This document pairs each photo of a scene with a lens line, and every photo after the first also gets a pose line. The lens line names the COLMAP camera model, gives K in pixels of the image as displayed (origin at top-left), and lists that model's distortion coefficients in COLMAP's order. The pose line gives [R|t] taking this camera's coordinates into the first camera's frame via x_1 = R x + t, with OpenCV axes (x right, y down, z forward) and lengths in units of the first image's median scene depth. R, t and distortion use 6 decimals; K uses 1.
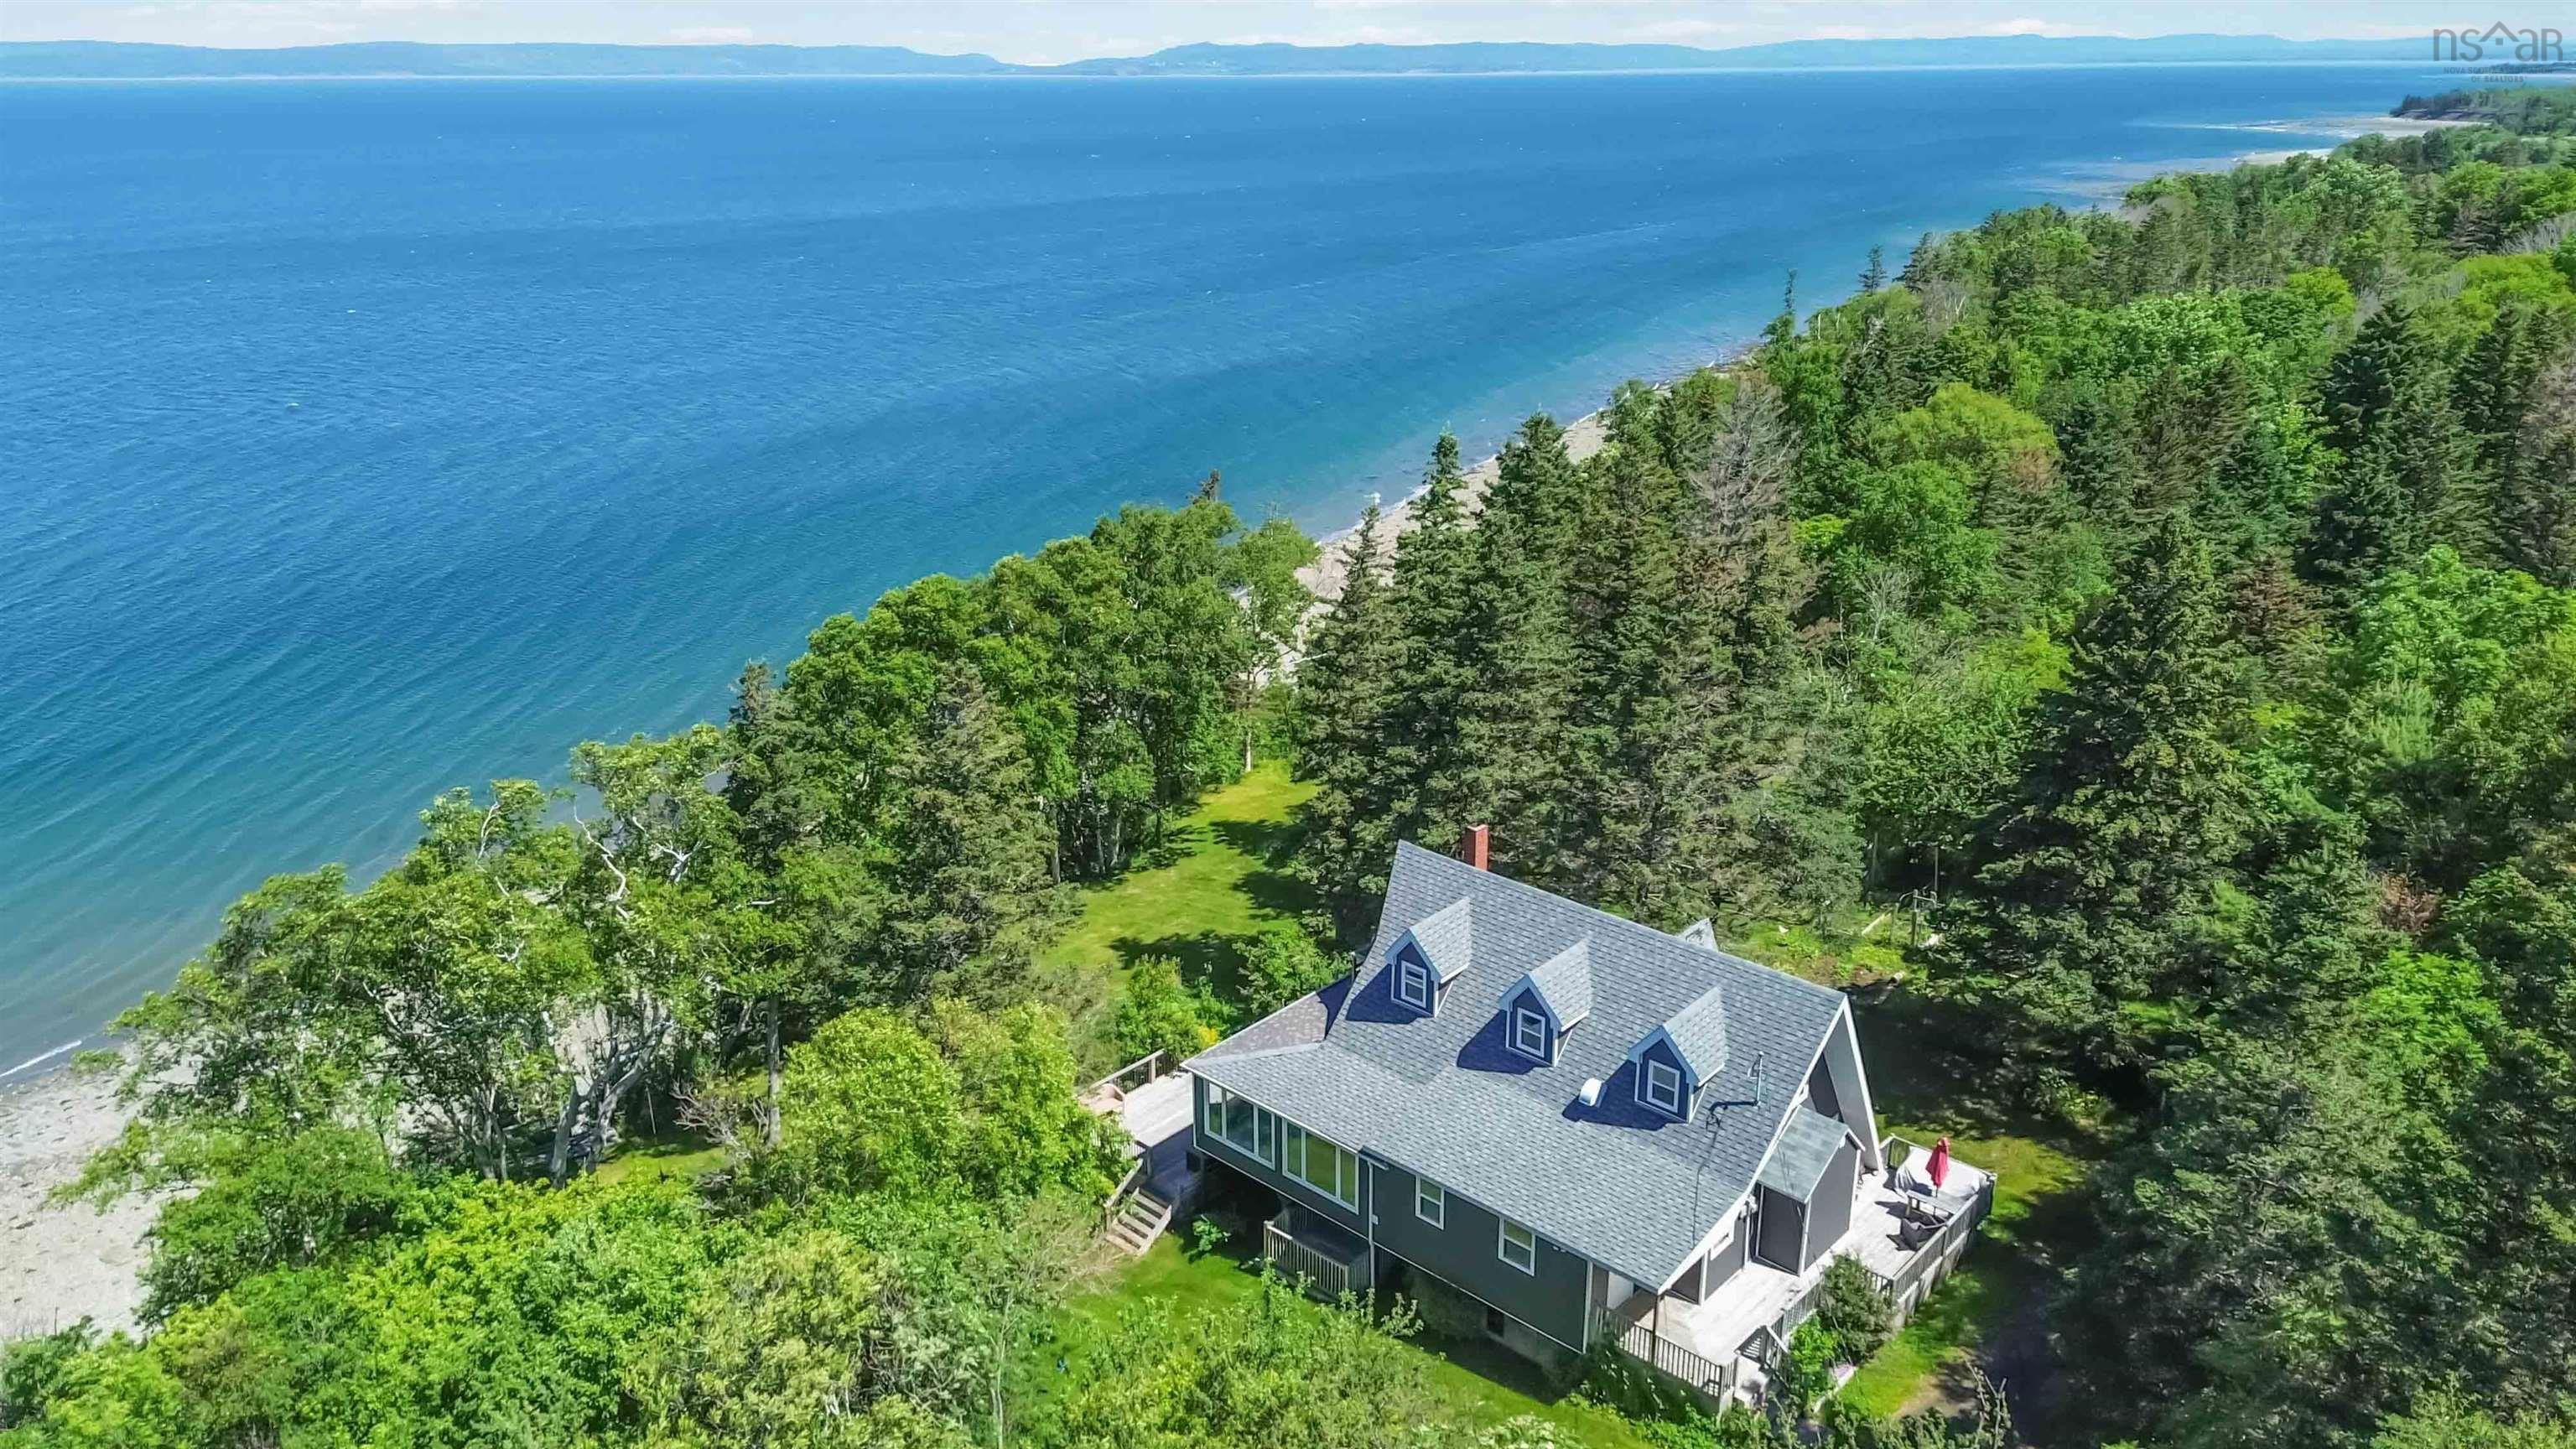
lens RADIAL K [[1817.1, 0, 1283.5], [0, 1817.1, 665.6], [0, 0, 1]] dist [0.069897, -0.062099]
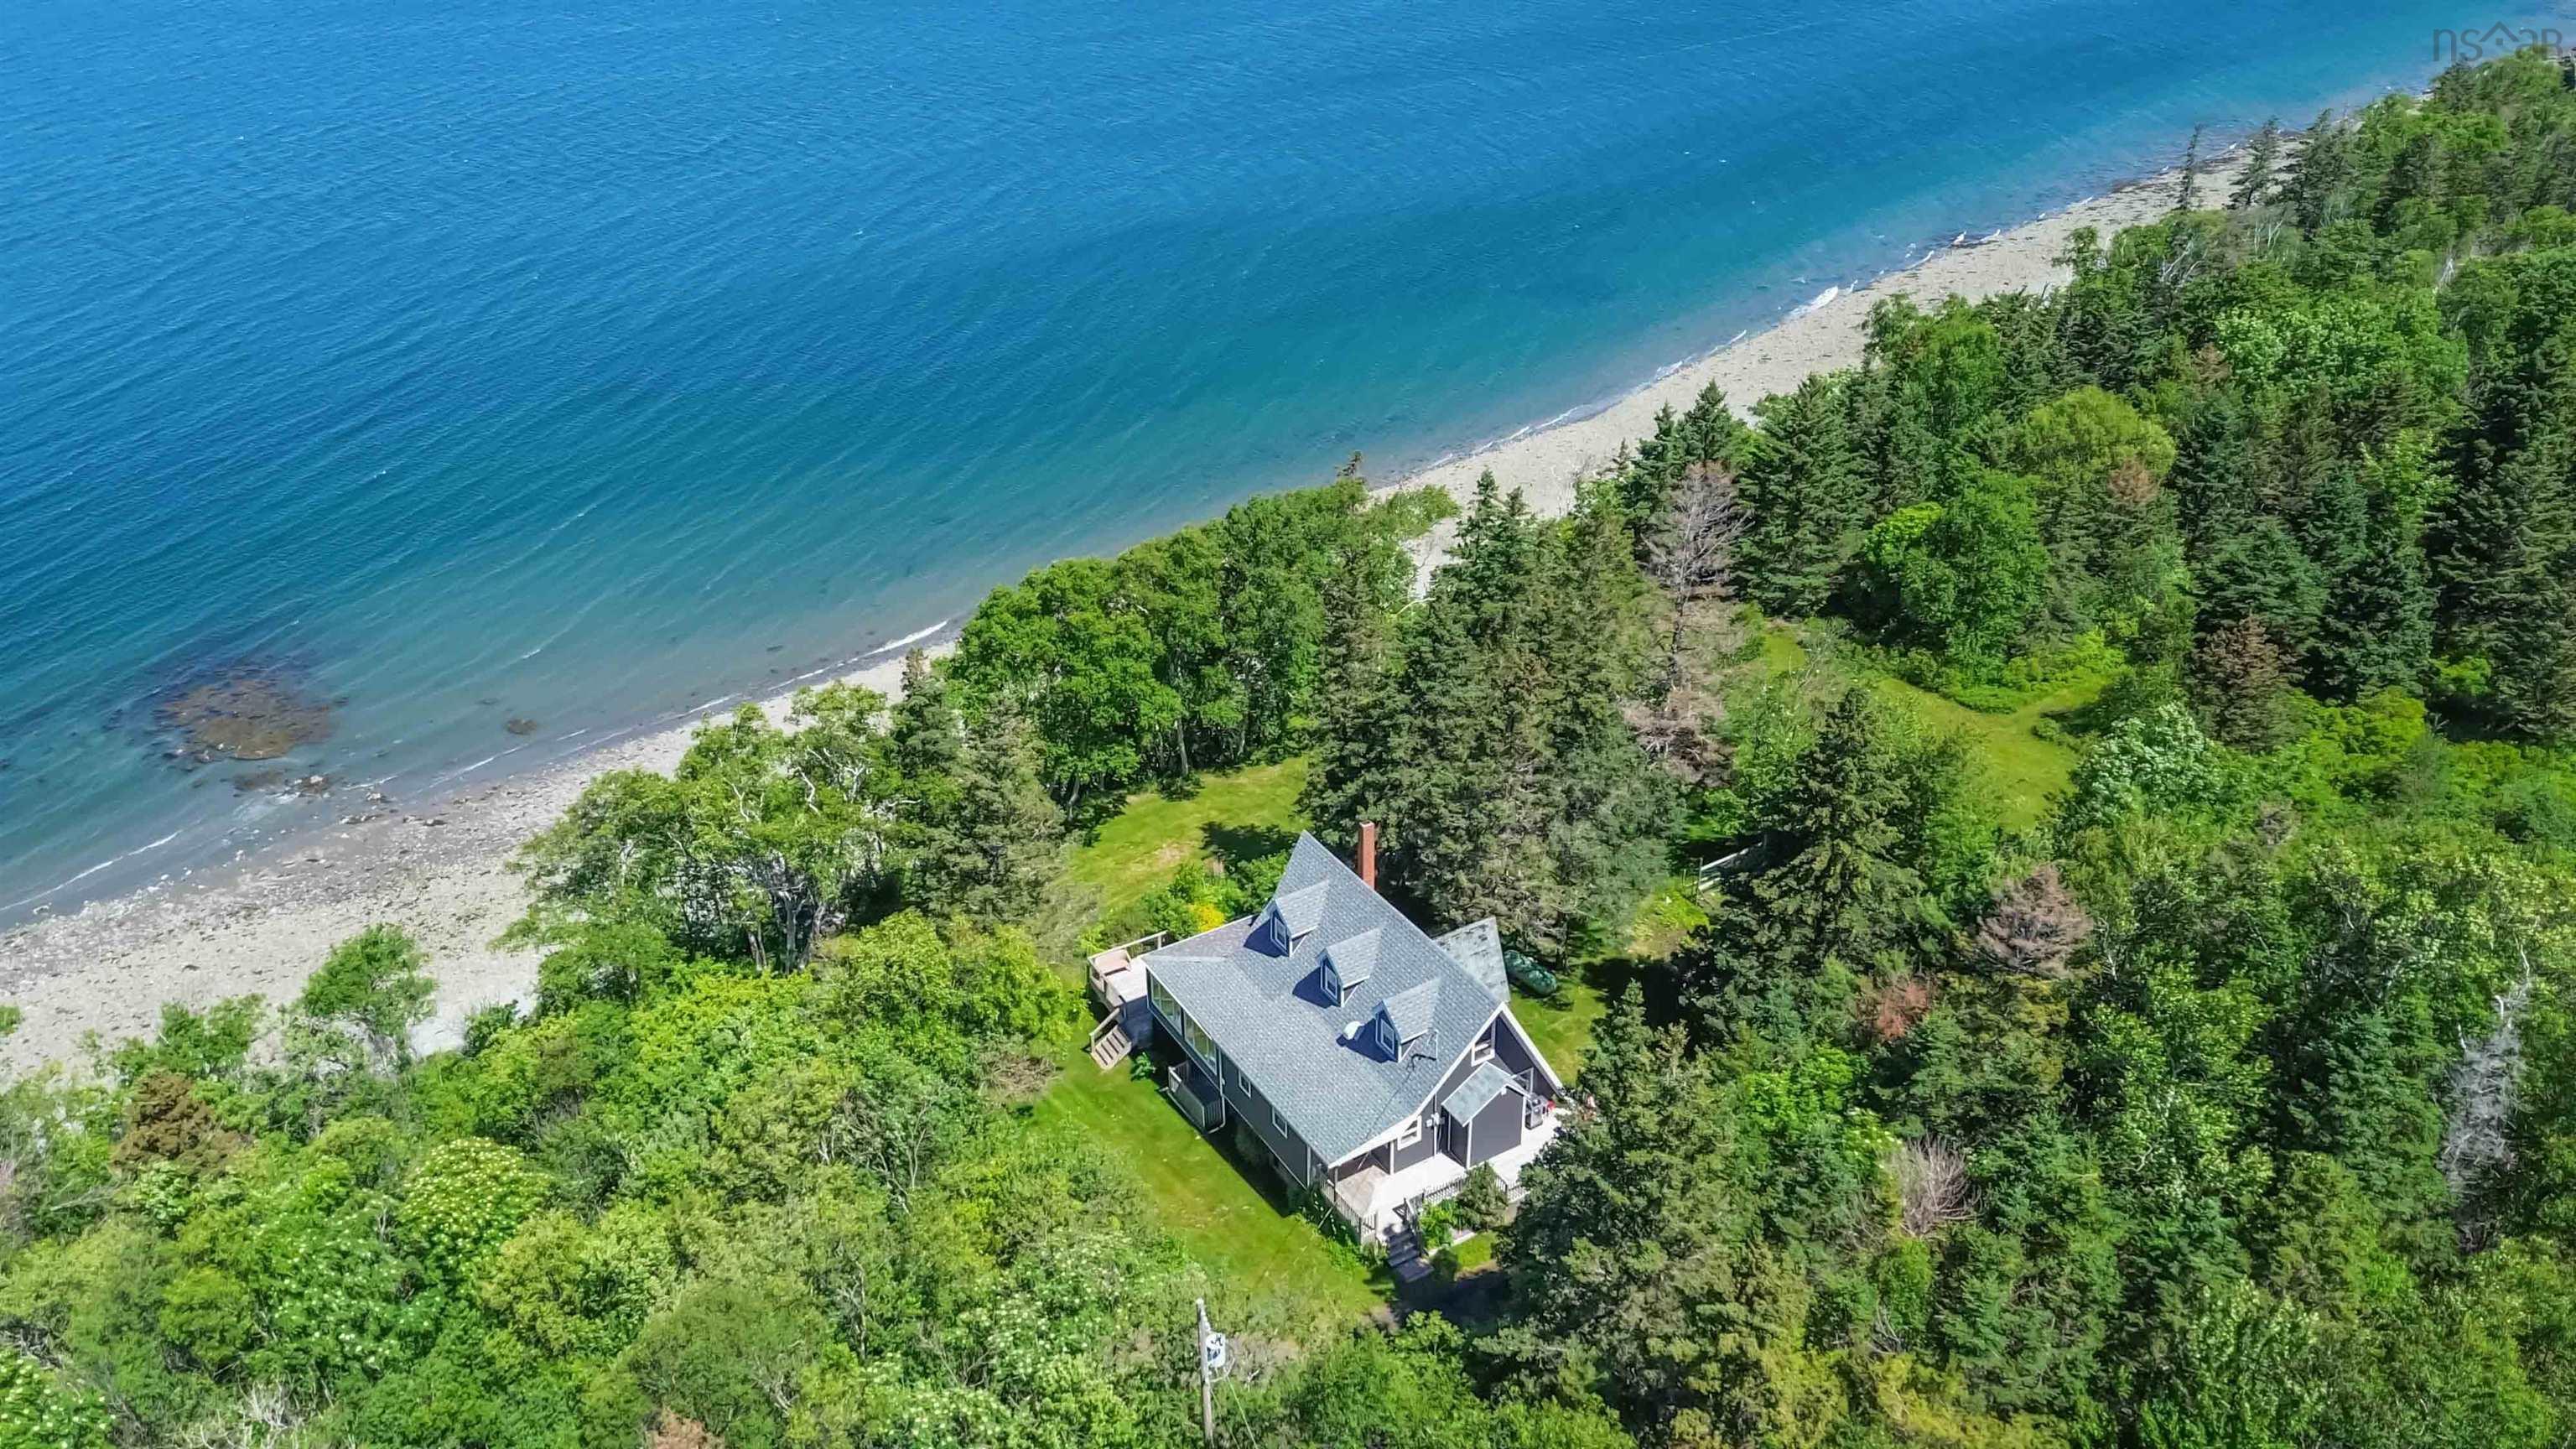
lens RADIAL K [[1817.3, 0, 1299.3], [0, 1817.3, 695.3], [0, 0, 1]] dist [0.072752, -0.069025]
pose [[0.961127, 0.127050, -0.245141, 0.418744], [-0.080179, 0.978012, 0.192519, -0.298967], [0.264210, -0.165380, 0.950180, -0.372223]]
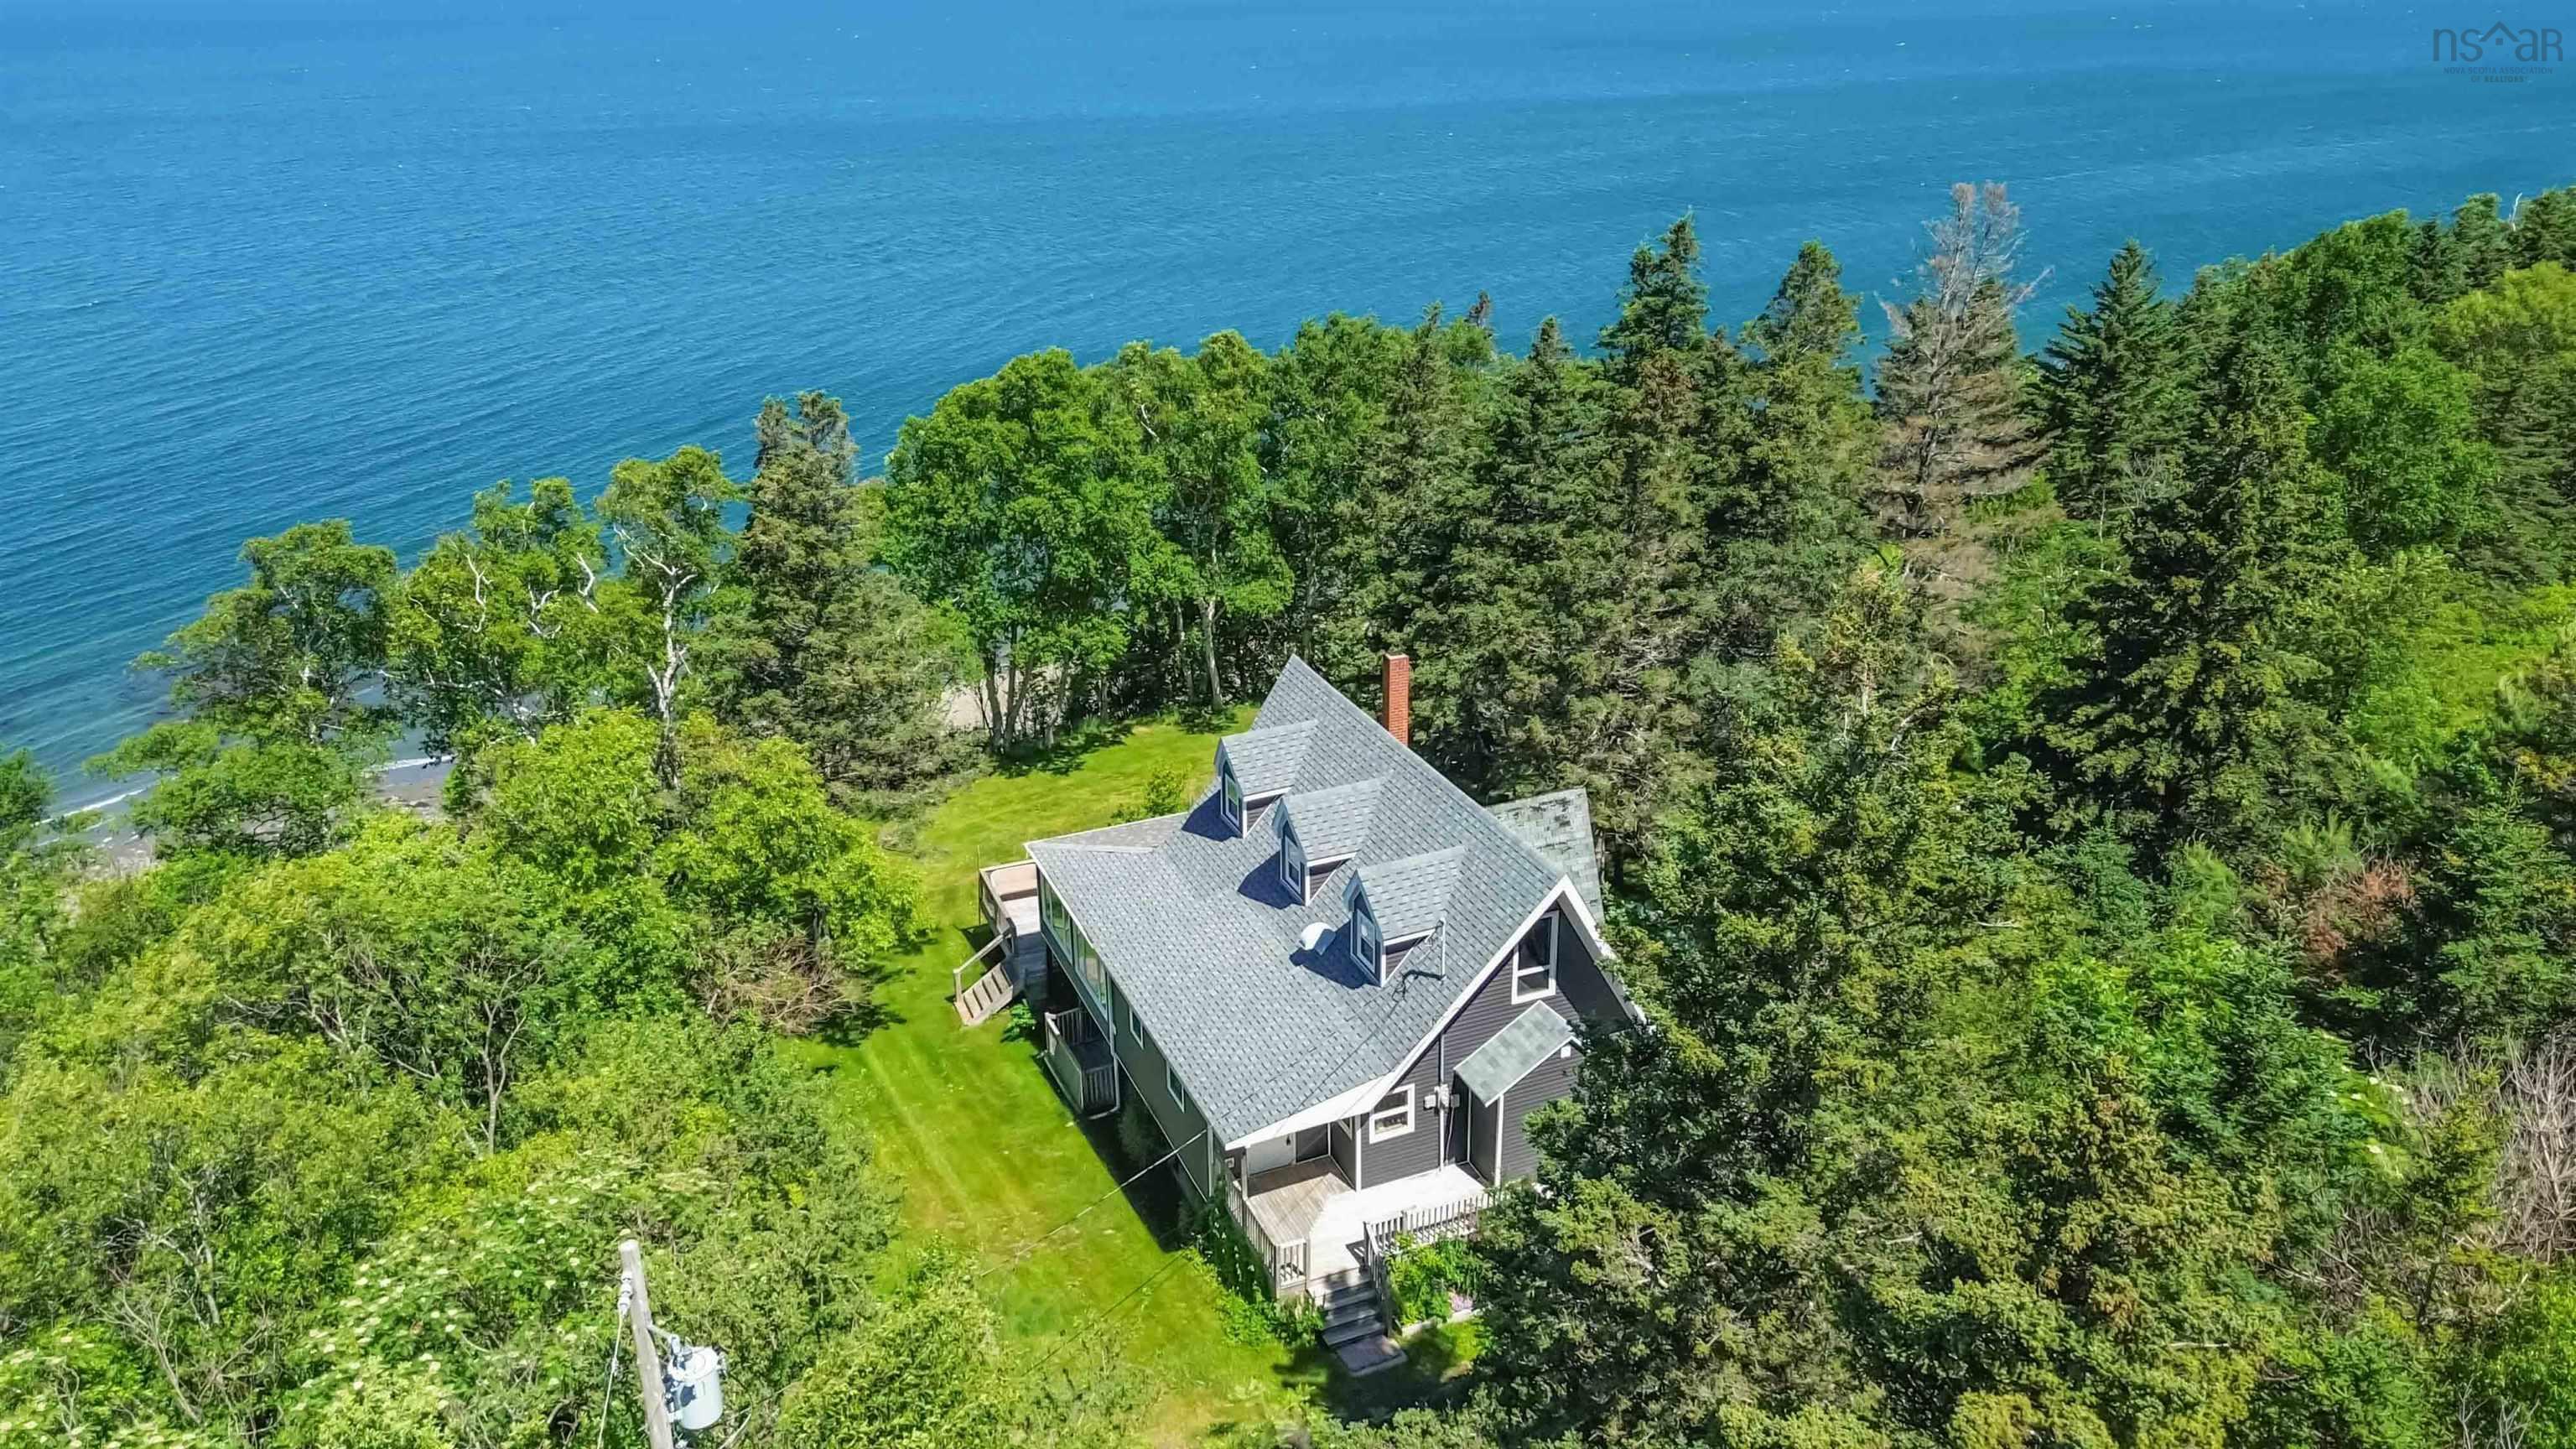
lens RADIAL K [[1817.3, 0, 1299.3], [0, 1817.3, 695.3], [0, 0, 1]] dist [0.072752, -0.069025]
pose [[0.911699, 0.152167, -0.381642, 0.433925], [-0.124969, 0.987580, 0.095228, 0.030820], [0.391393, -0.039126, 0.919392, 0.172700]]
